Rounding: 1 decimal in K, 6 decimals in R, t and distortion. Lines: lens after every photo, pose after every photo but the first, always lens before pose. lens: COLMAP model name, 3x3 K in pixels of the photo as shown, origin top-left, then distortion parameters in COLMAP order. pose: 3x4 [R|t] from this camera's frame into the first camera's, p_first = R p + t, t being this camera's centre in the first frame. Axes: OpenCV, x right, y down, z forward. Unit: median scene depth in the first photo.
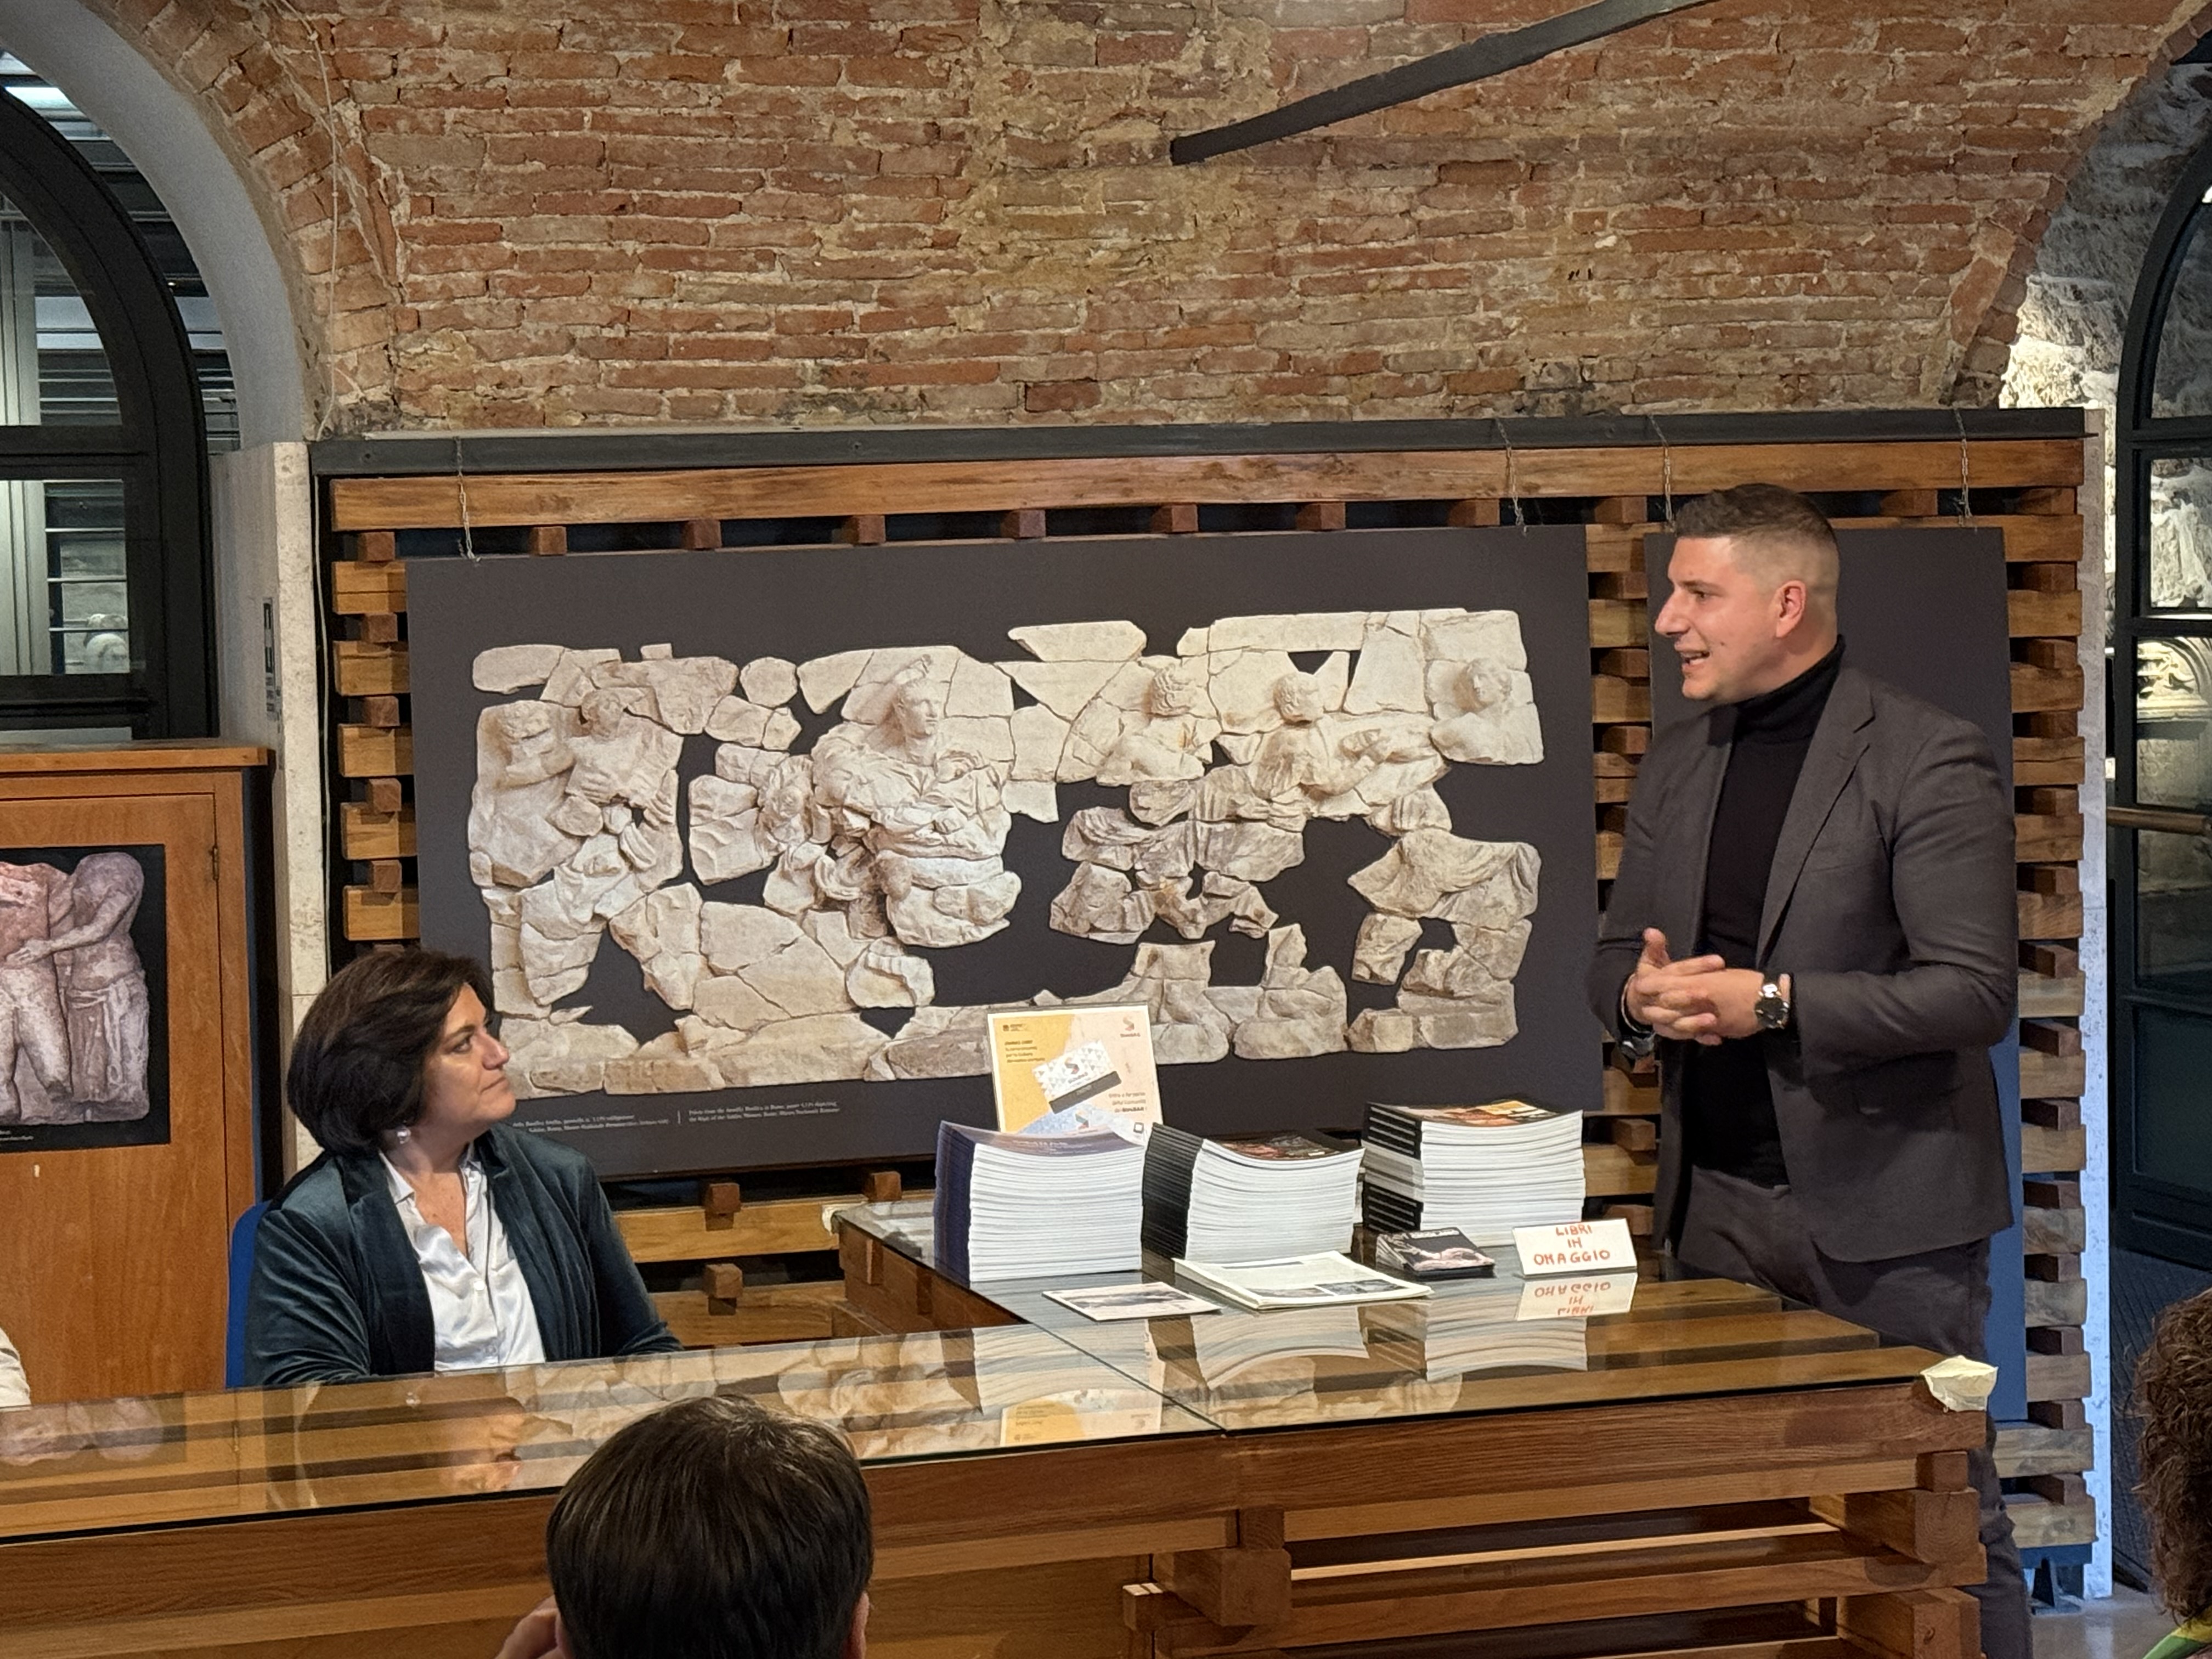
lens RADIAL K [[4636.6, 0, 1106.0], [0, 4636.6, 829.5], [0, 0, 1]] dist [0.134624, -0.093569]
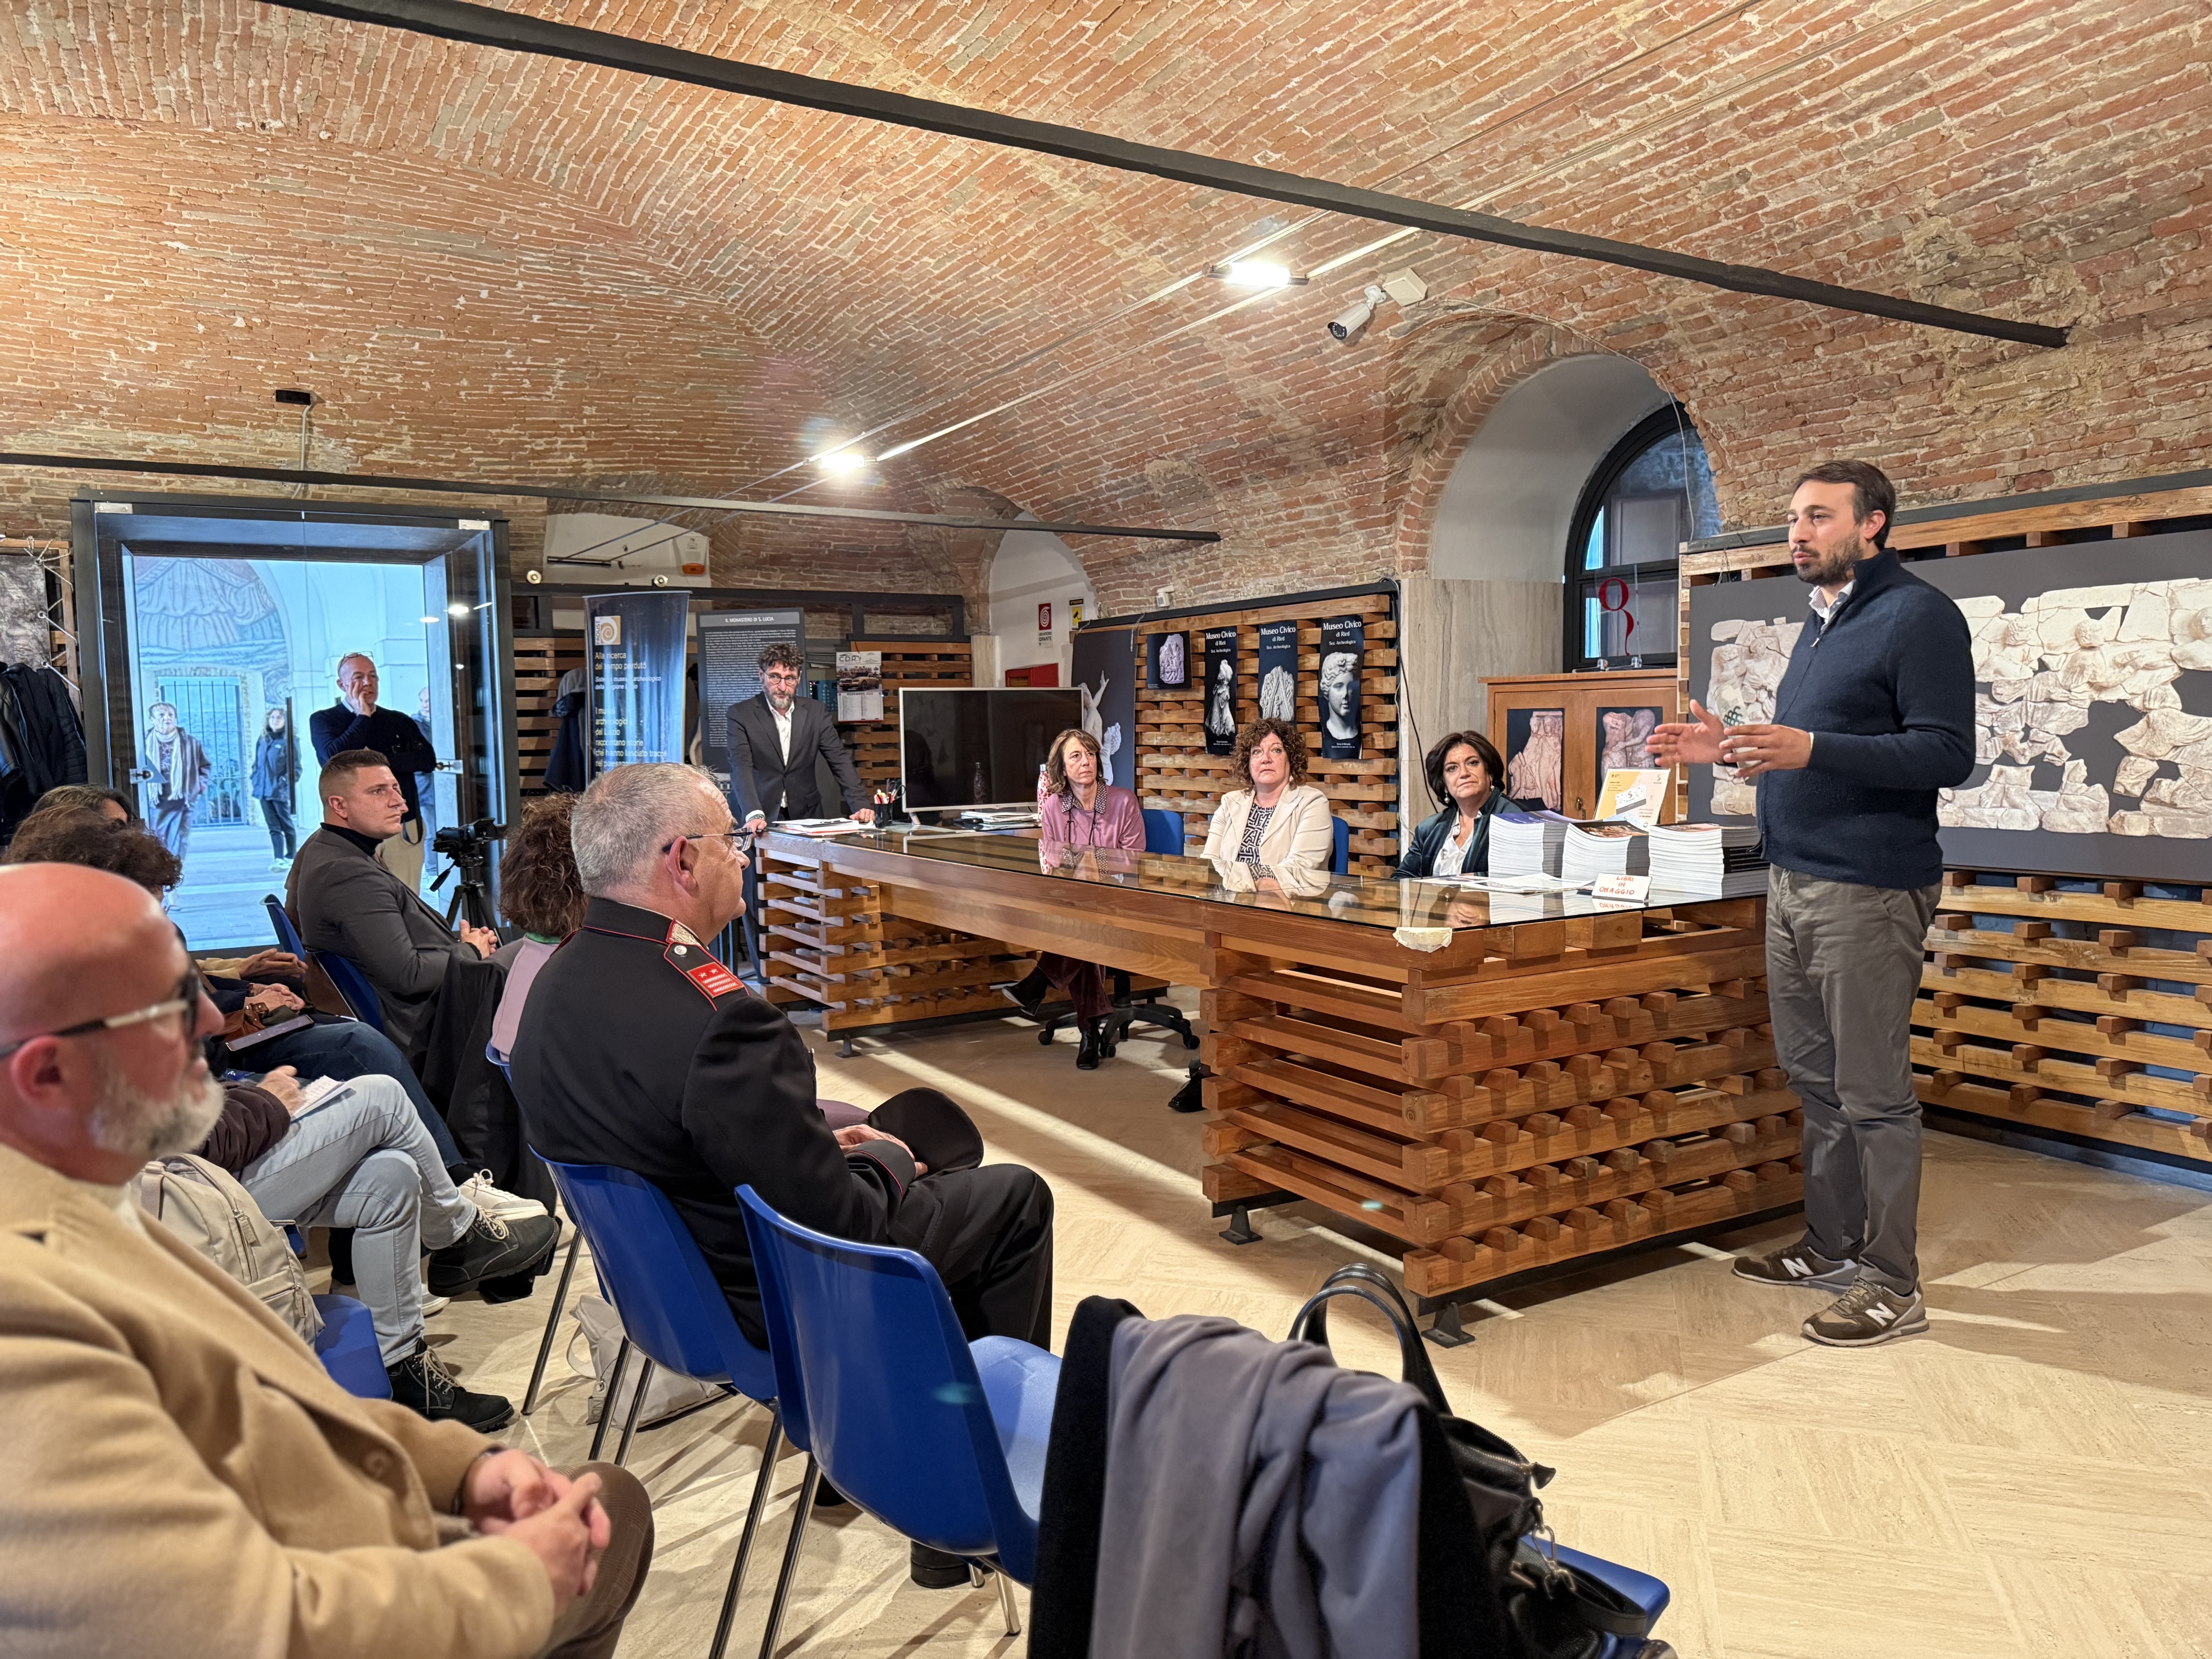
lens RADIAL K [[1547.6, 0, 1114.8], [0, 1547.6, 839.0], [0, 0, 1]] dist [0.105809, -0.130191]
pose [[0.249846, 0.090841, -0.964015, 0.552822], [-0.047574, 0.995539, 0.081481, 0.019212], [0.967116, 0.025504, 0.253053, 0.484480]]
